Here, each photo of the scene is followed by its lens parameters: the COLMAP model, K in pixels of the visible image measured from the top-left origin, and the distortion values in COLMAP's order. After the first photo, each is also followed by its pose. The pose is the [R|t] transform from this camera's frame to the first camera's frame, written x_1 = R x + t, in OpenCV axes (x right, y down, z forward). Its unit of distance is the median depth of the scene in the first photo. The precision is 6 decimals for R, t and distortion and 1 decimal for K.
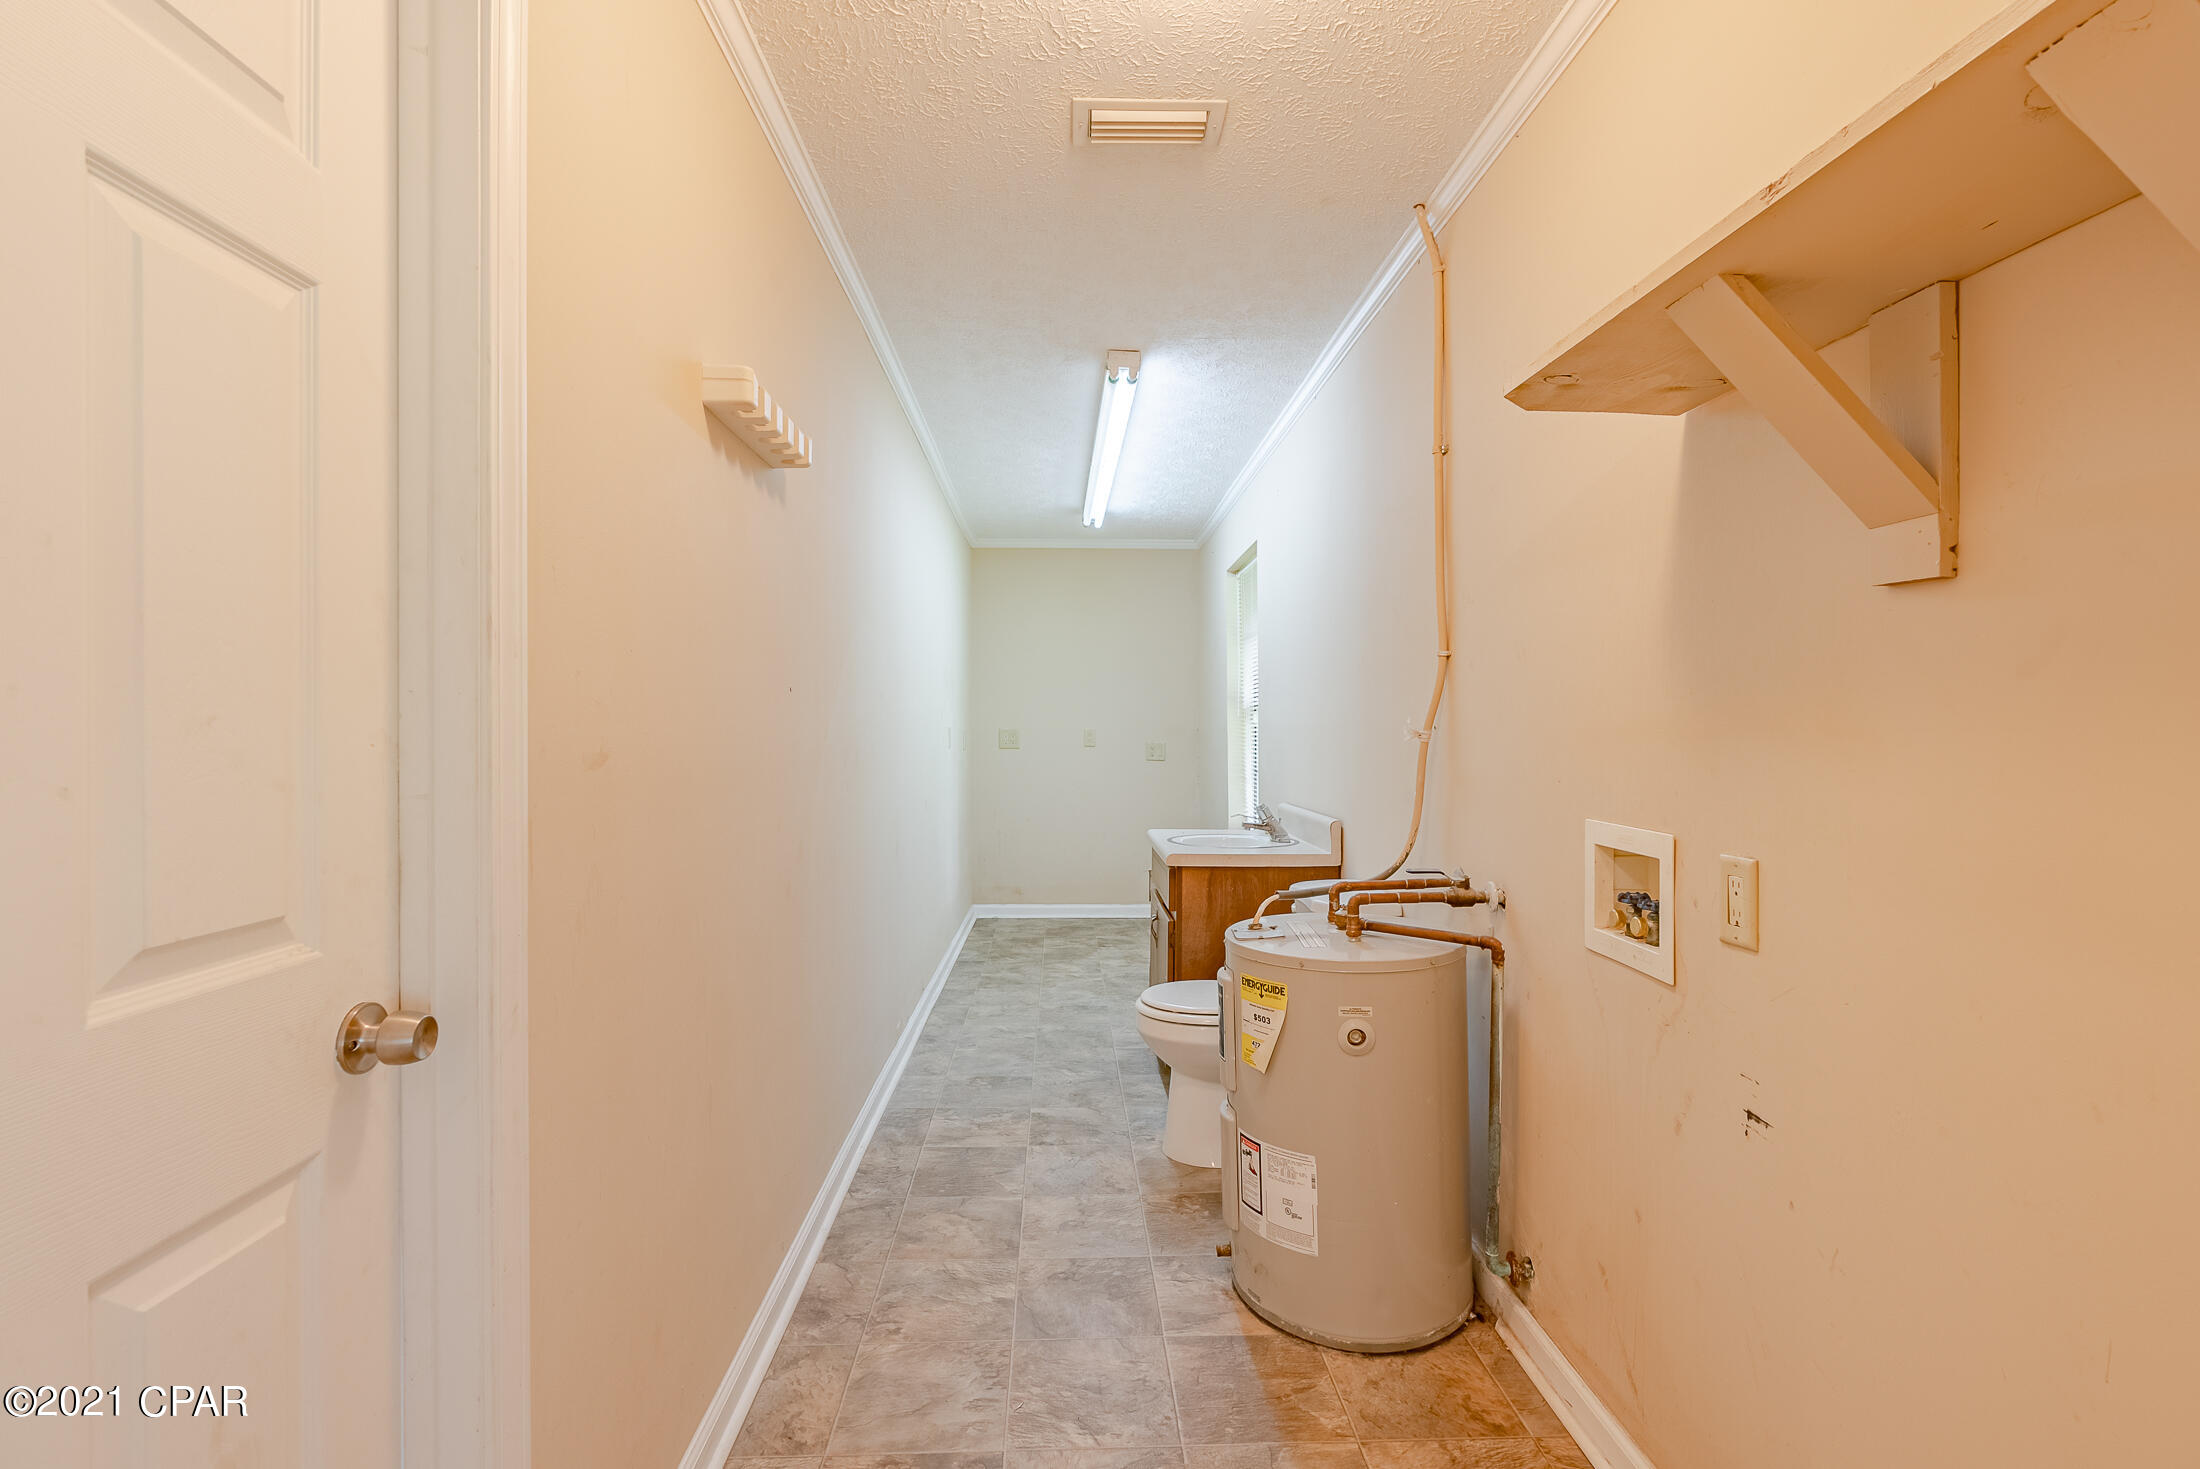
lens RADIAL K [[1005.4, 0, 1100.0], [0, 1005.4, 734.5], [0, 0, 1]] dist [-0.002985, -0.000190]
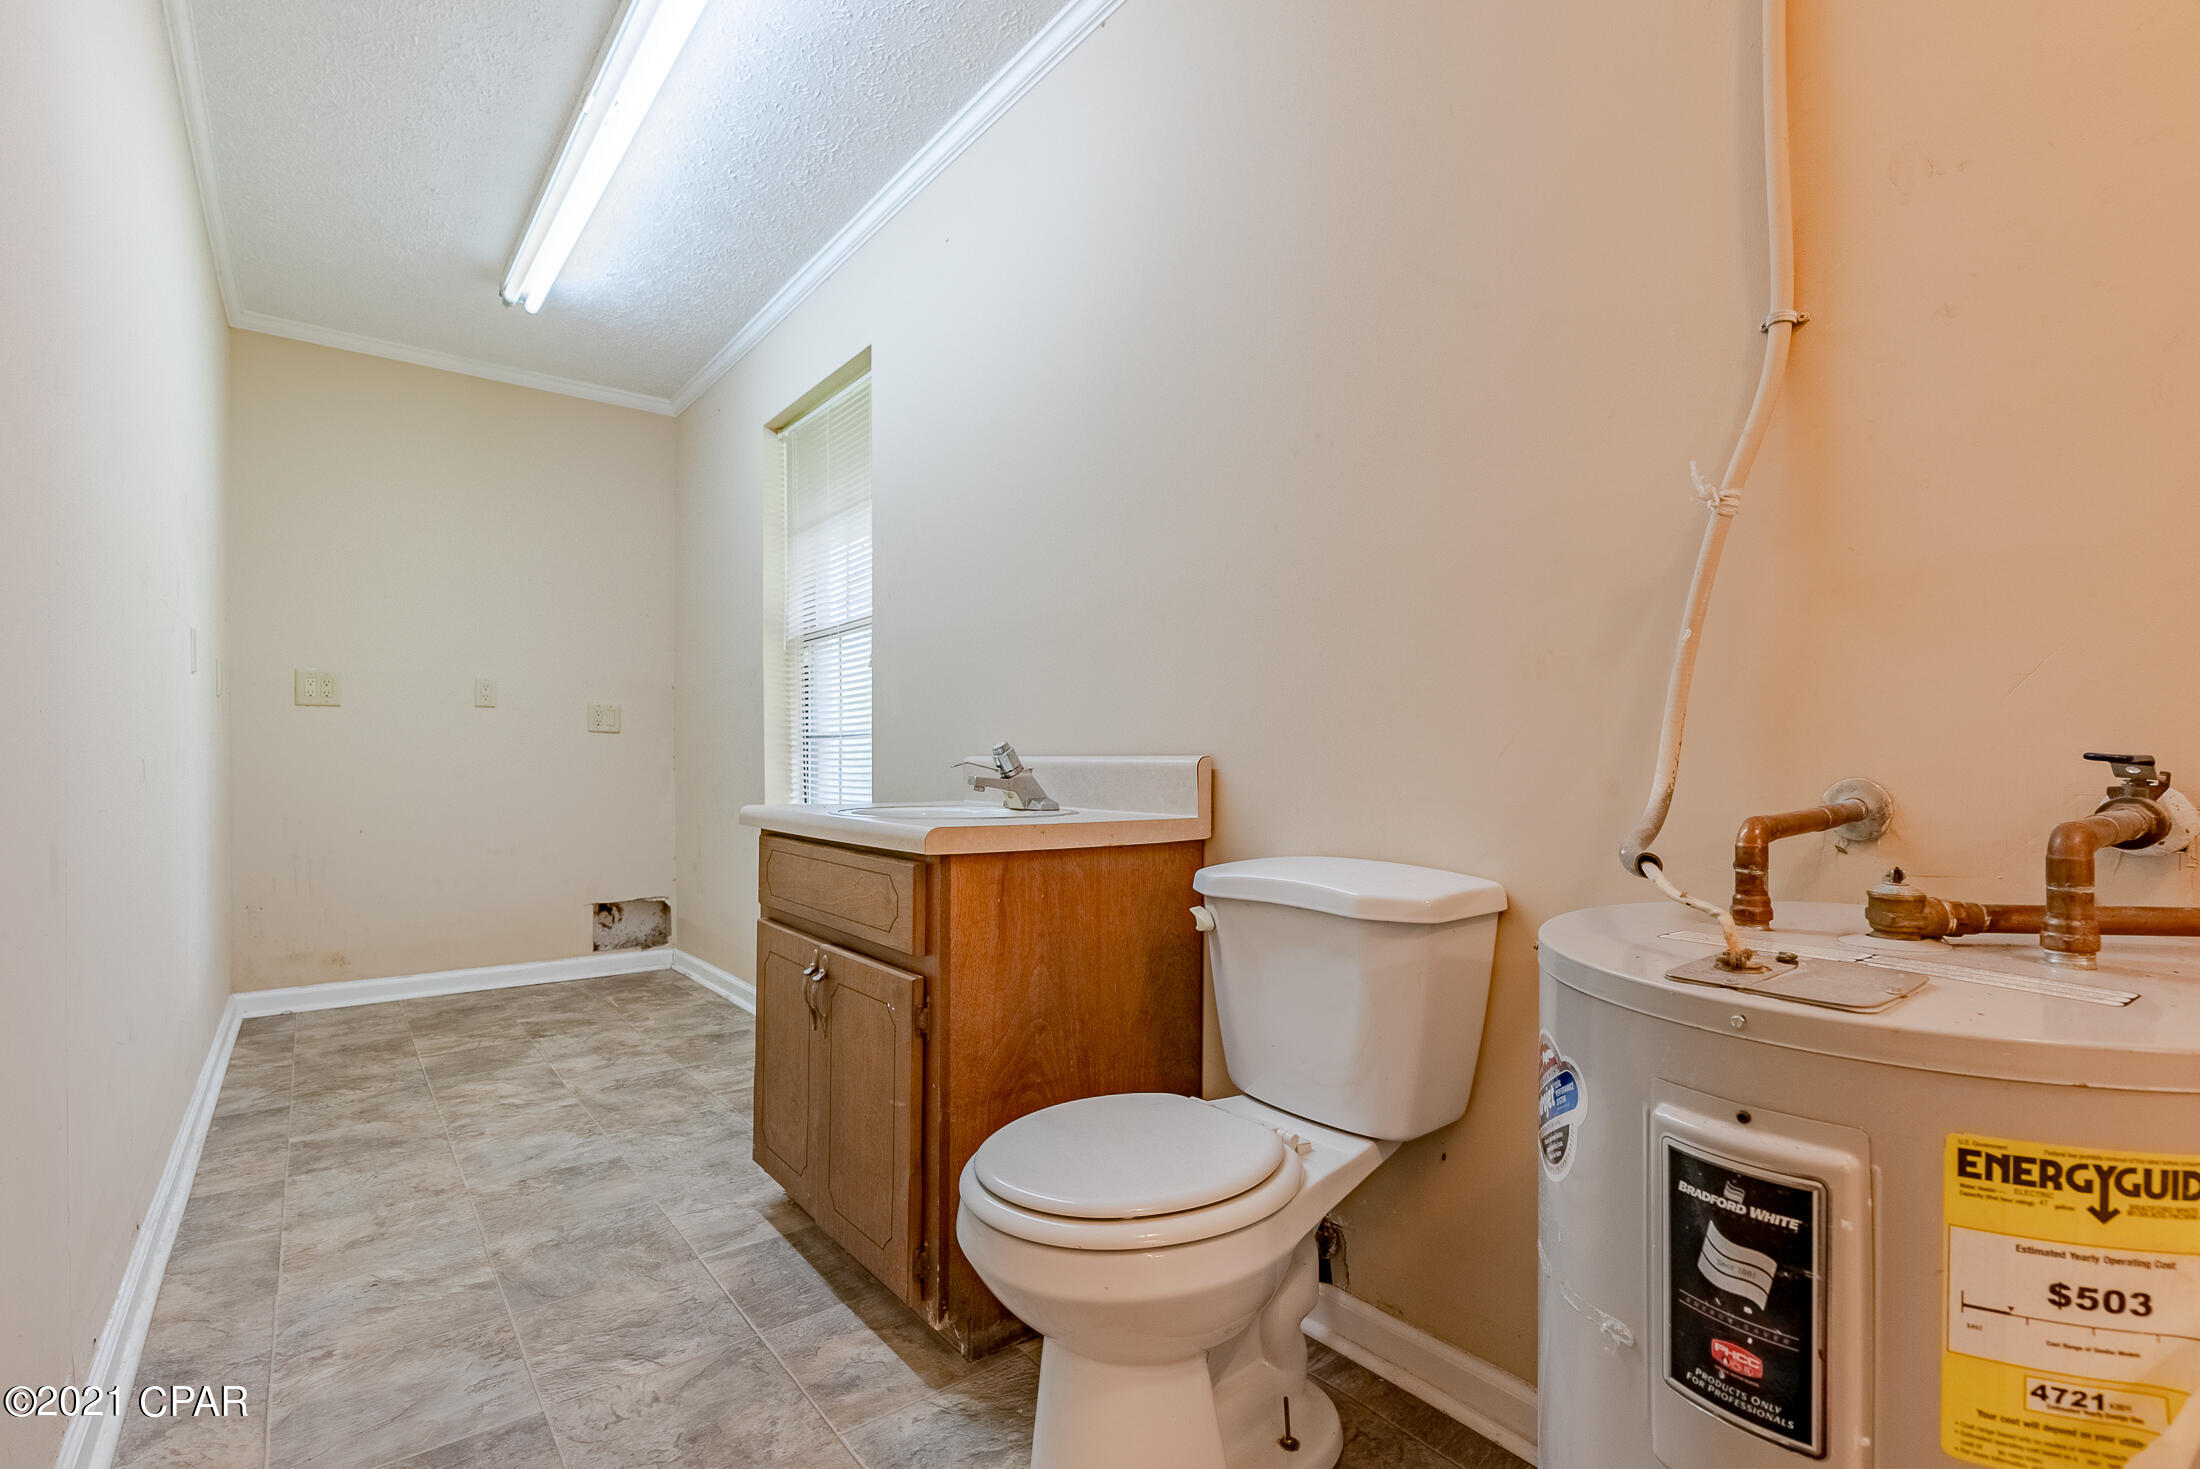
lens RADIAL K [[998.9, 0, 1098.5], [0, 998.9, 761.8], [0, 0, 1]] dist [-0.002475, 0.000306]
pose [[0.808362, 0.000597, 0.588686, -0.092180], [-0.001230, 0.999999, 0.000674, 0.062110], [-0.588685, -0.001269, 0.808362, 0.417139]]
